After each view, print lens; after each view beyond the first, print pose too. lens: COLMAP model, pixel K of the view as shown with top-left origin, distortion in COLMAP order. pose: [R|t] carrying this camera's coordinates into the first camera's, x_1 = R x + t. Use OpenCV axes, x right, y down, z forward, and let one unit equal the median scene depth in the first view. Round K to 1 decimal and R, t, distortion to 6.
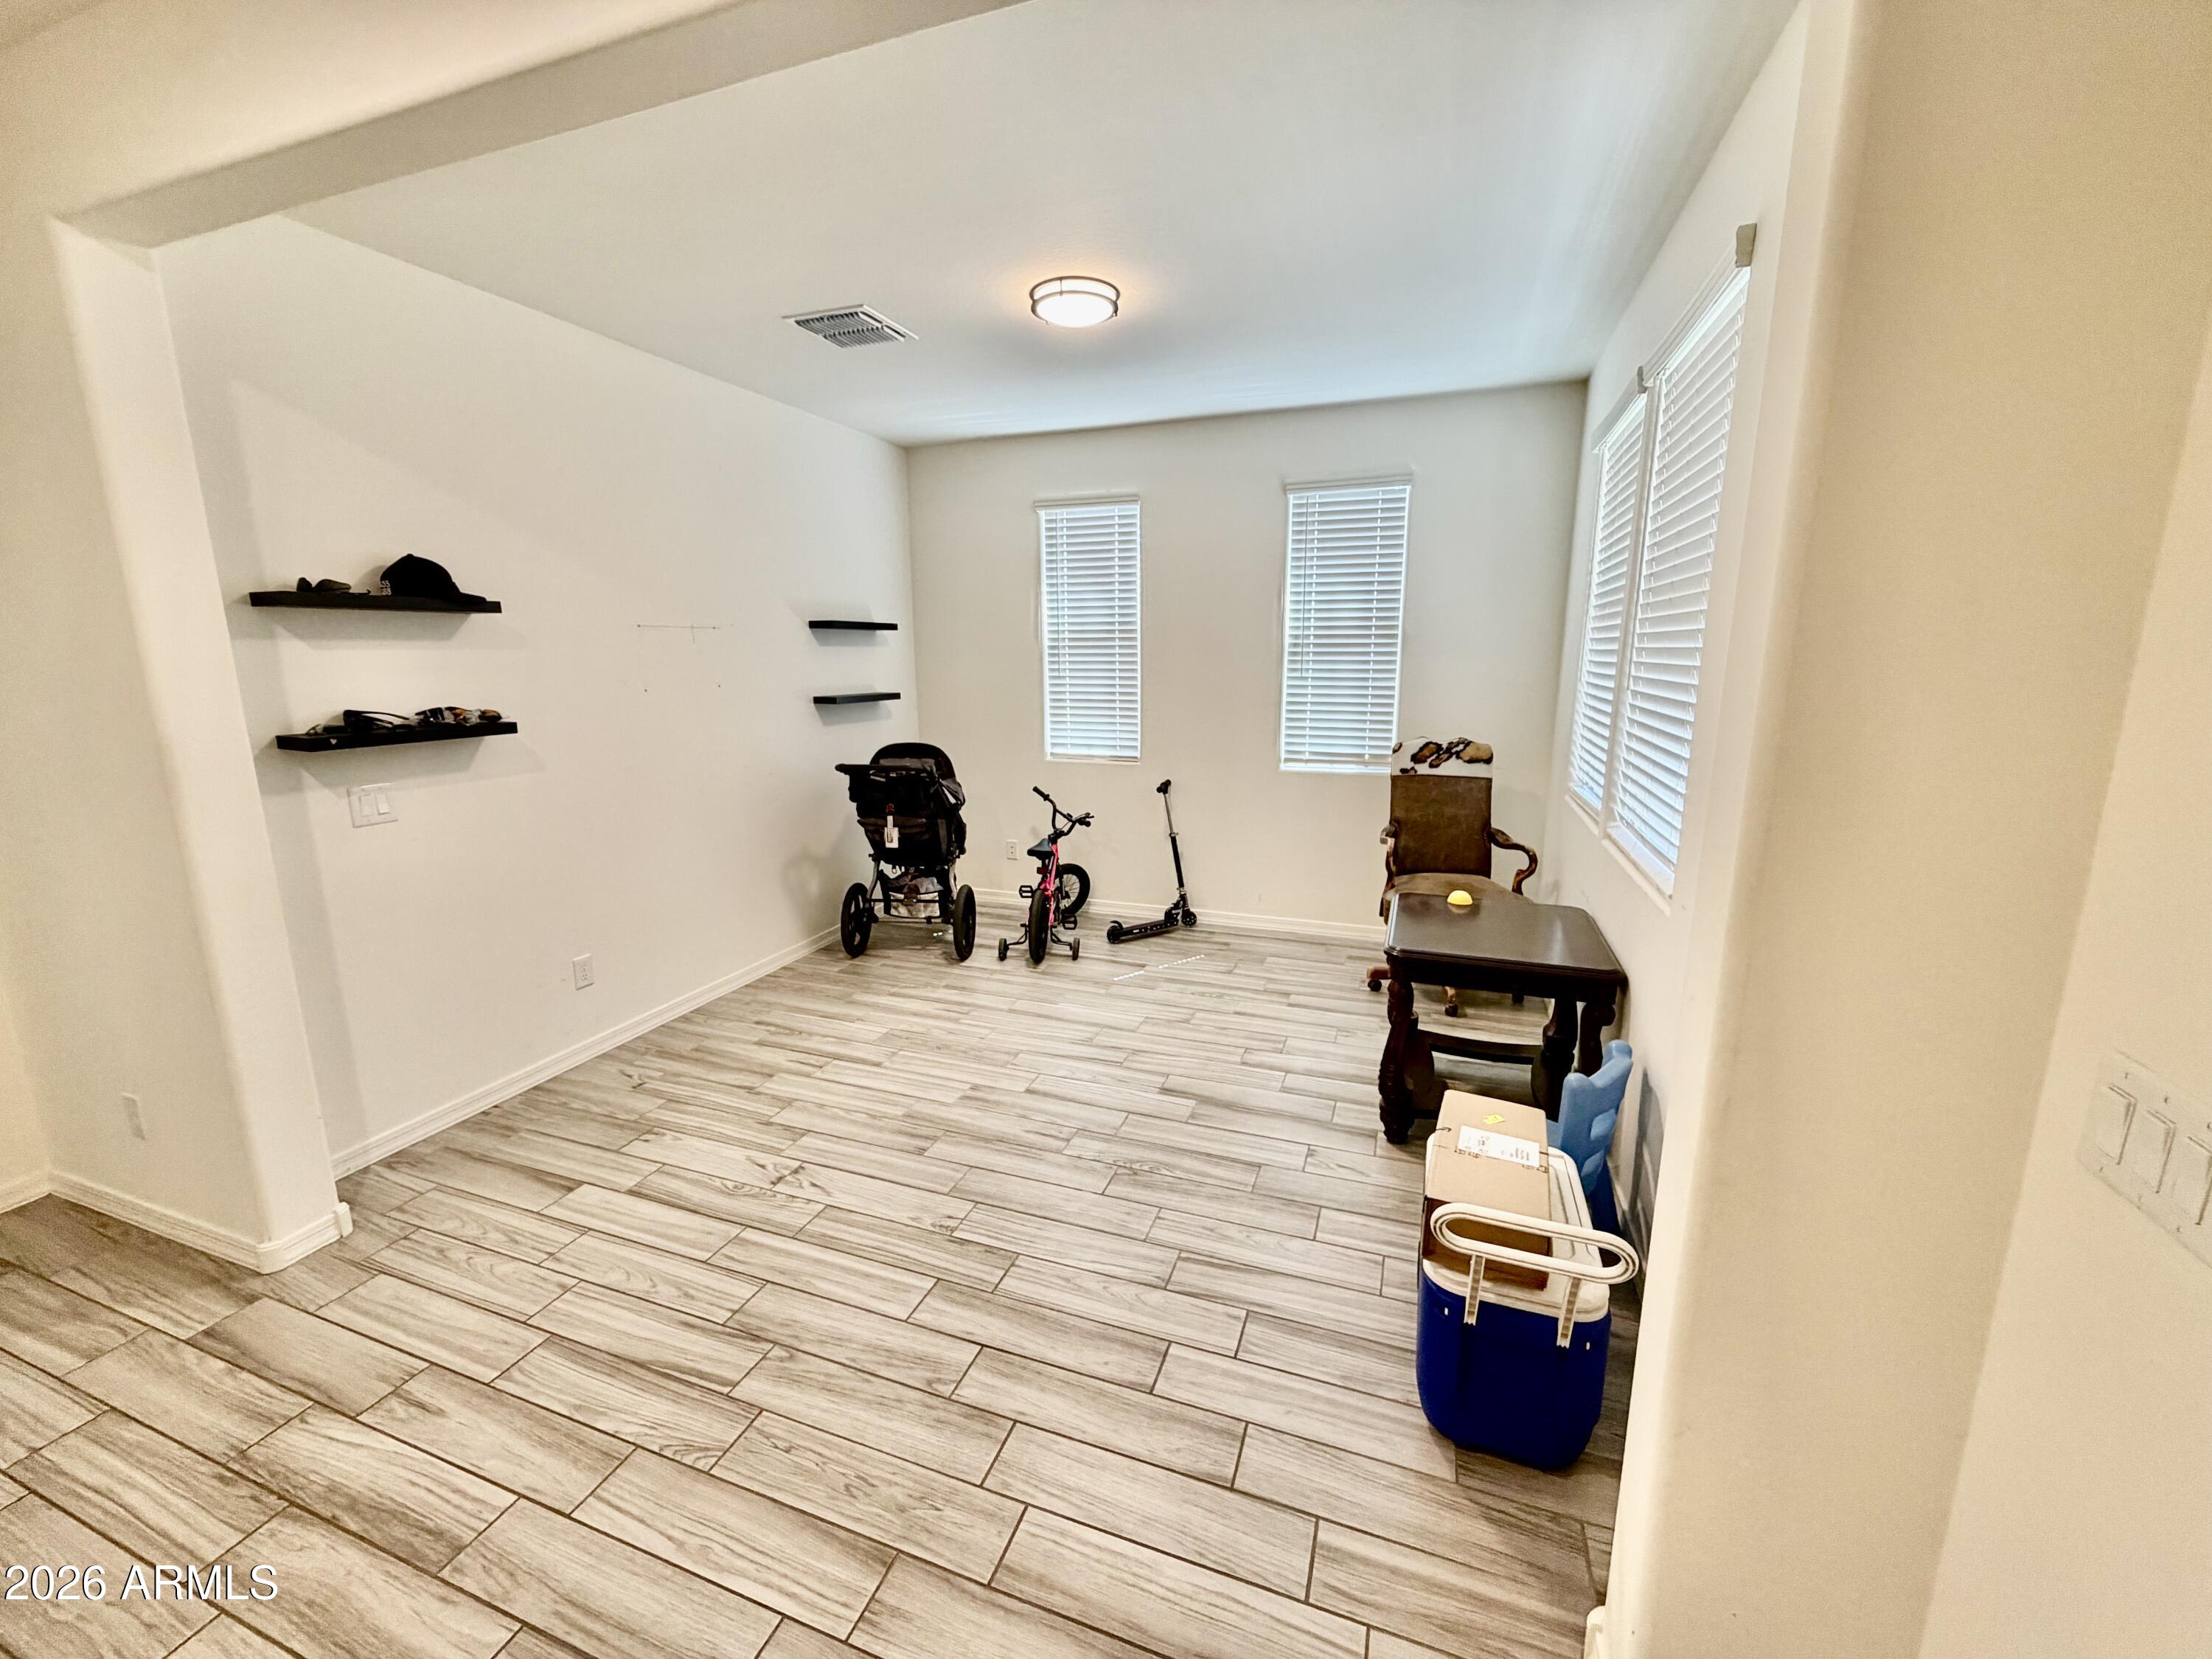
lens RADIAL K [[862.2, 0, 1115.2], [0, 862.2, 826.0], [0, 0, 1]] dist [-0.002006, -0.000202]
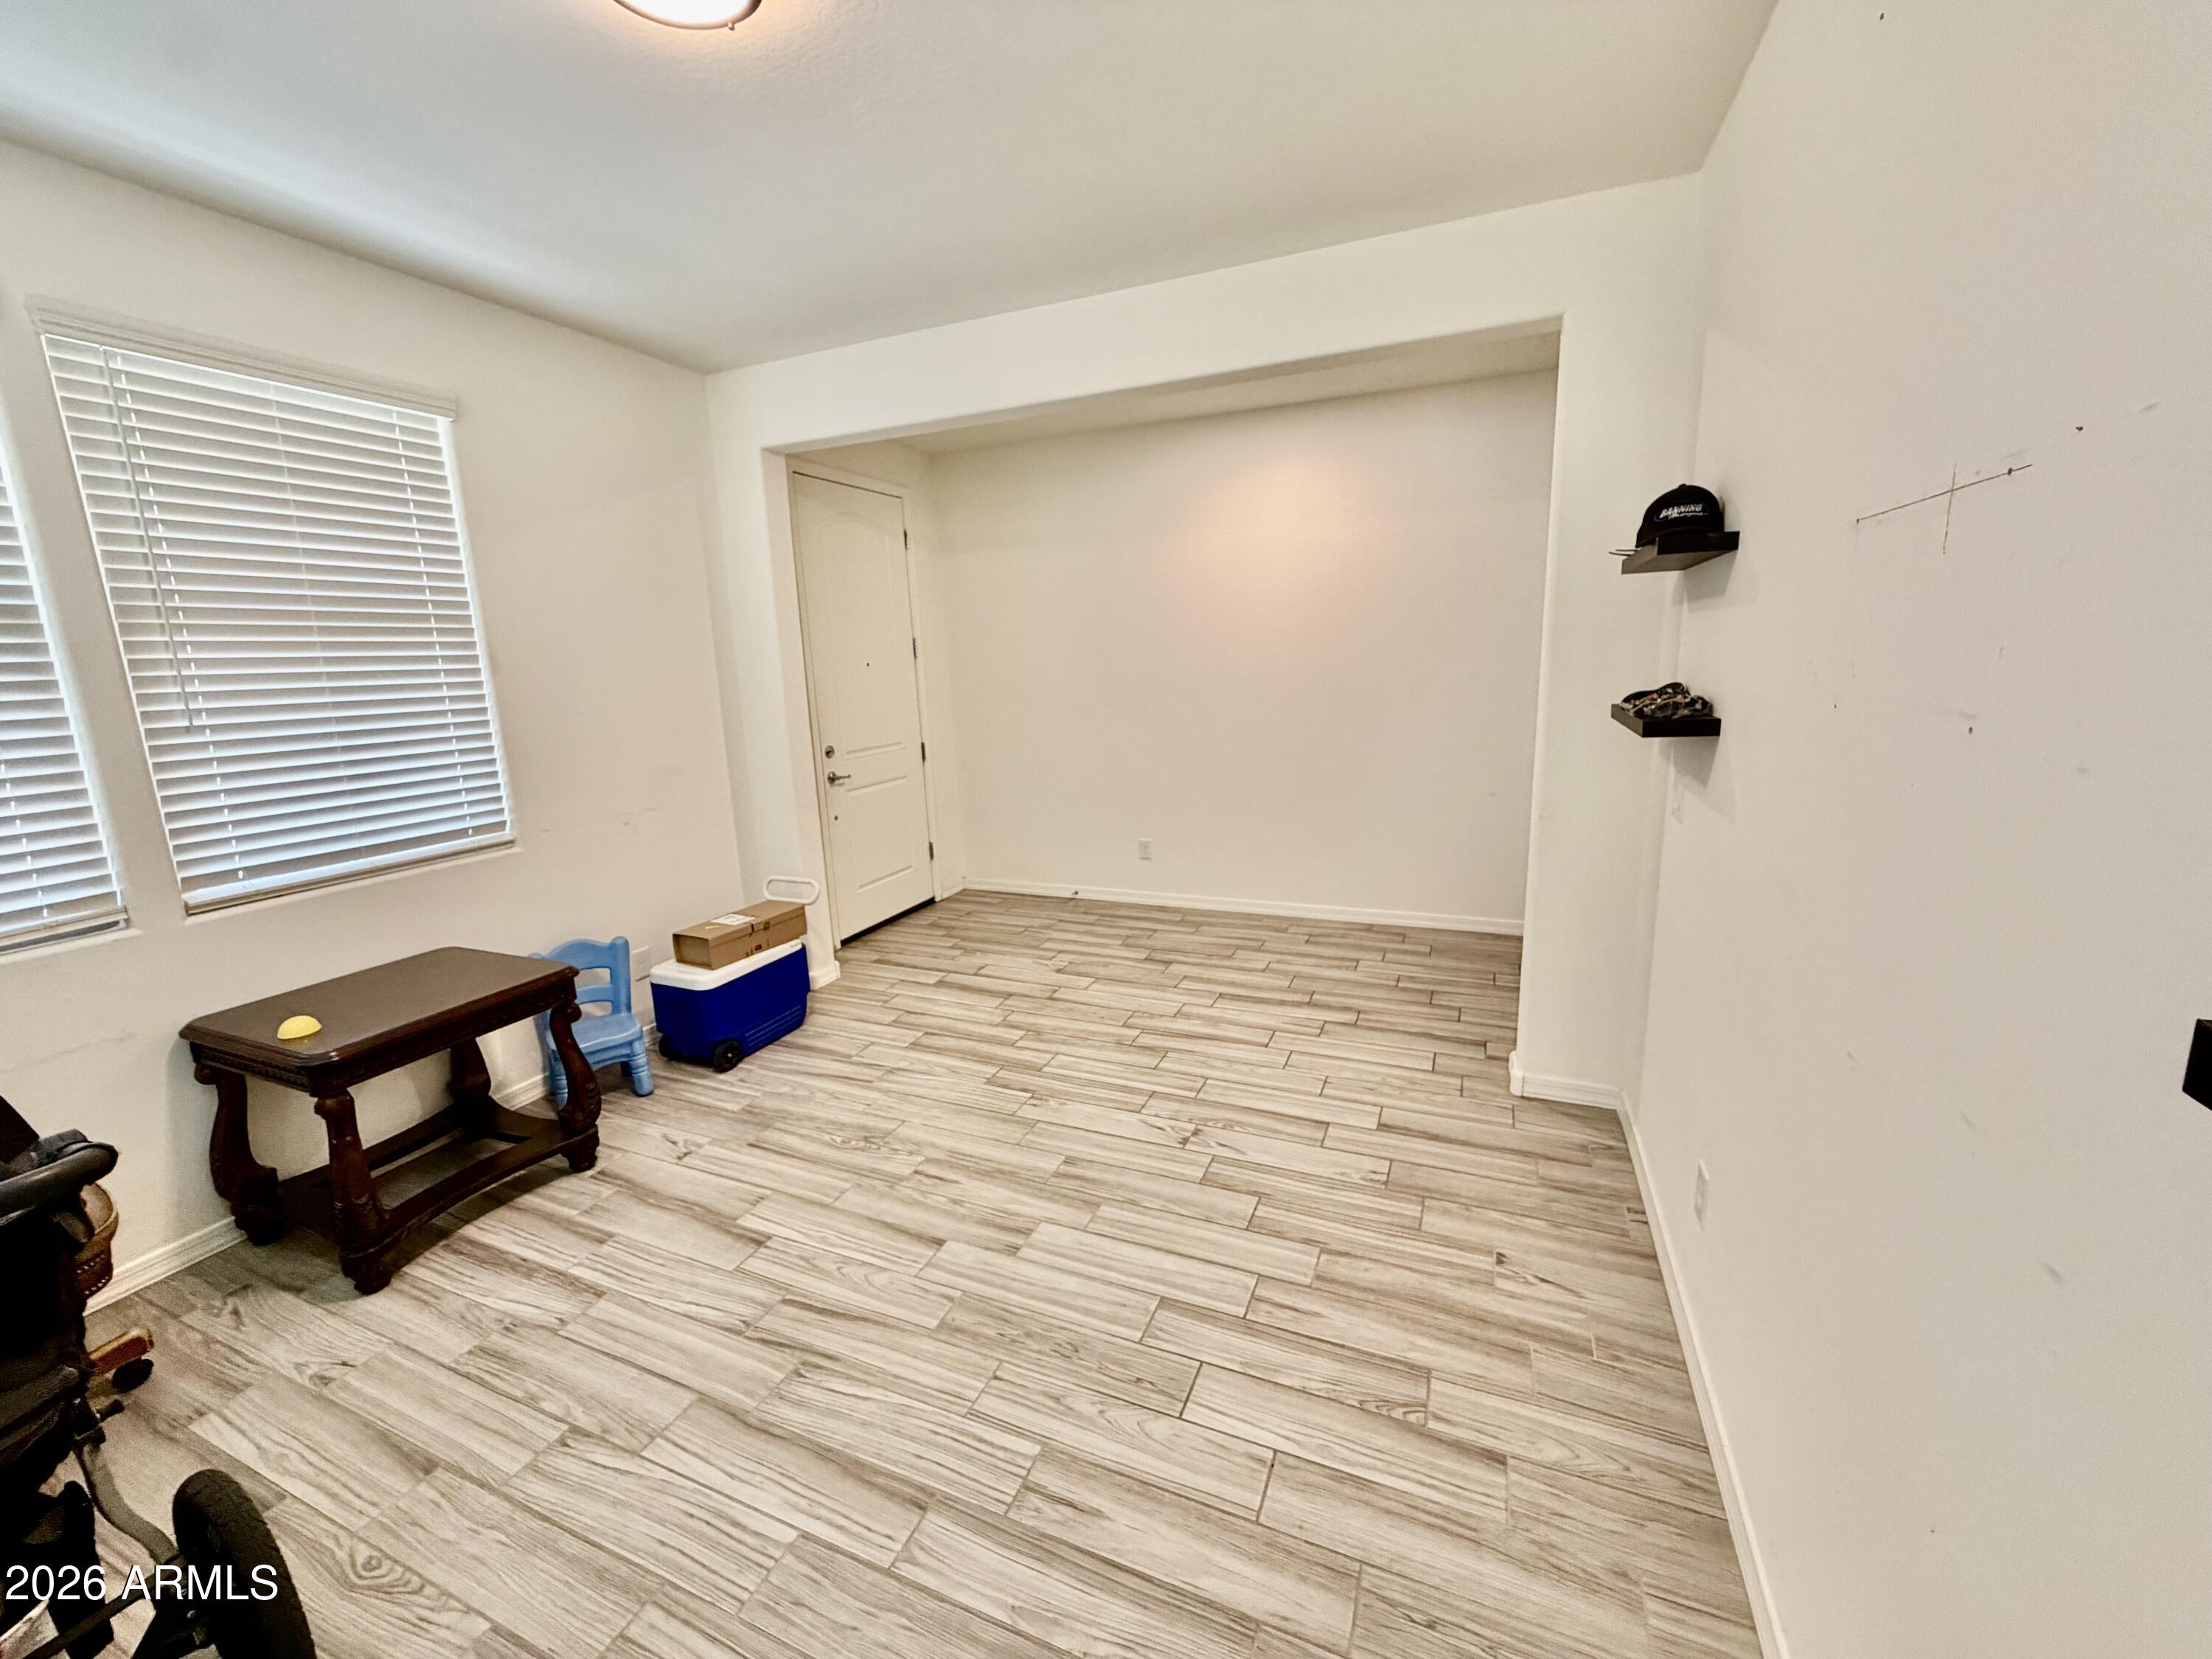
lens RADIAL K [[862.2, 0, 1108.9], [0, 862.2, 835.1], [0, 0, 1]] dist [-0.002006, -0.000202]
pose [[-0.997058, 0.030608, 0.070268, -0.341488], [0.055674, 0.919327, 0.389535, -0.325460], [-0.052677, 0.392301, -0.918327, 1.705321]]
